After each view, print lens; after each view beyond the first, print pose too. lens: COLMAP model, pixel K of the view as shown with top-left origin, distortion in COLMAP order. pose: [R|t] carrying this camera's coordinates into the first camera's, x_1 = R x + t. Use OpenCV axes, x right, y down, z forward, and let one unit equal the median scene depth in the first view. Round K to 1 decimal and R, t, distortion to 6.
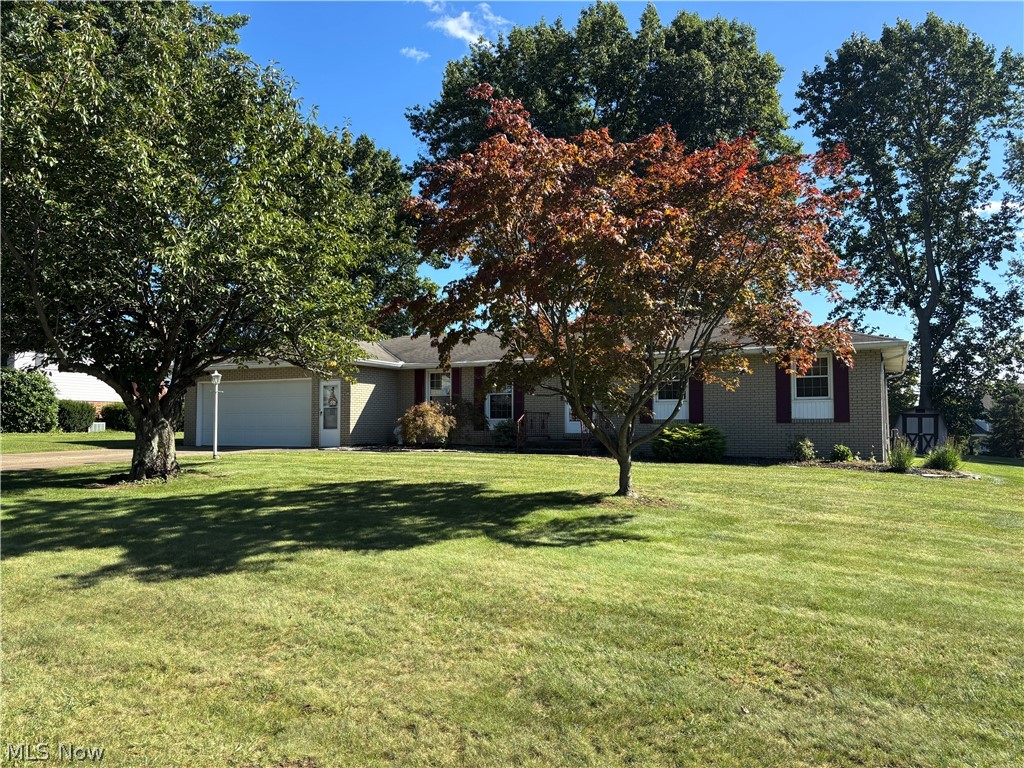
lens RADIAL K [[764.6, 0, 507.9], [0, 764.6, 385.2], [0, 0, 1]] dist [-0.000971, -0.003677]
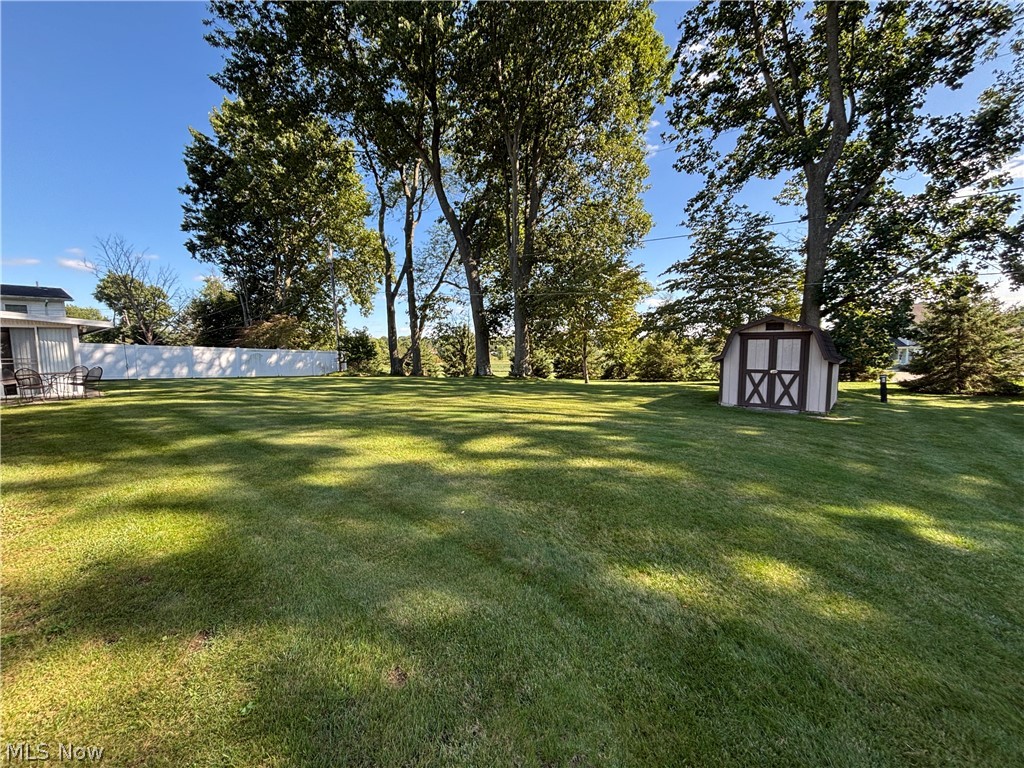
lens RADIAL K [[414.1, 0, 514.2], [0, 414.1, 383.1], [0, 0, 1]] dist [-0.000266, 0.000137]
pose [[0.981790, -0.005085, -0.189901, 0.358588], [0.032189, 0.989640, 0.139915, 0.022757], [0.187222, -0.143480, 0.971783, 0.588967]]
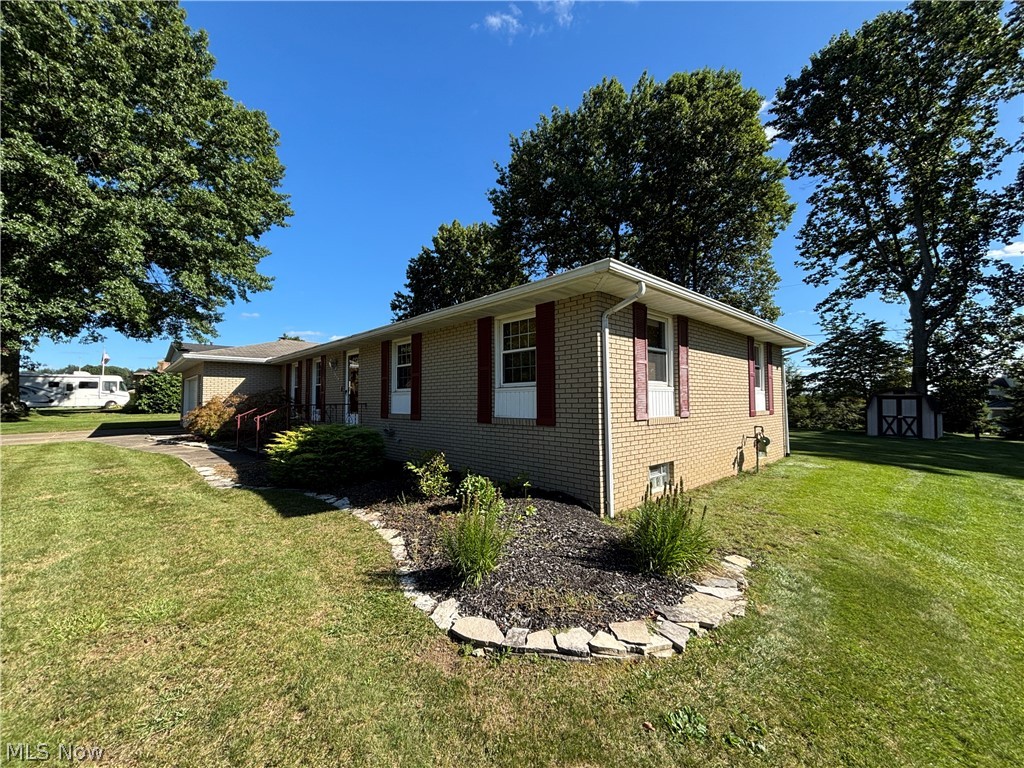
lens RADIAL K [[414.1, 0, 512.4], [0, 414.1, 383.1], [0, 0, 1]] dist [-0.000266, 0.000137]
pose [[0.941938, -0.018547, -0.335274, 0.218041], [0.022662, 0.999708, 0.008364, 0.005422], [0.335021, -0.015476, 0.942083, 0.294052]]
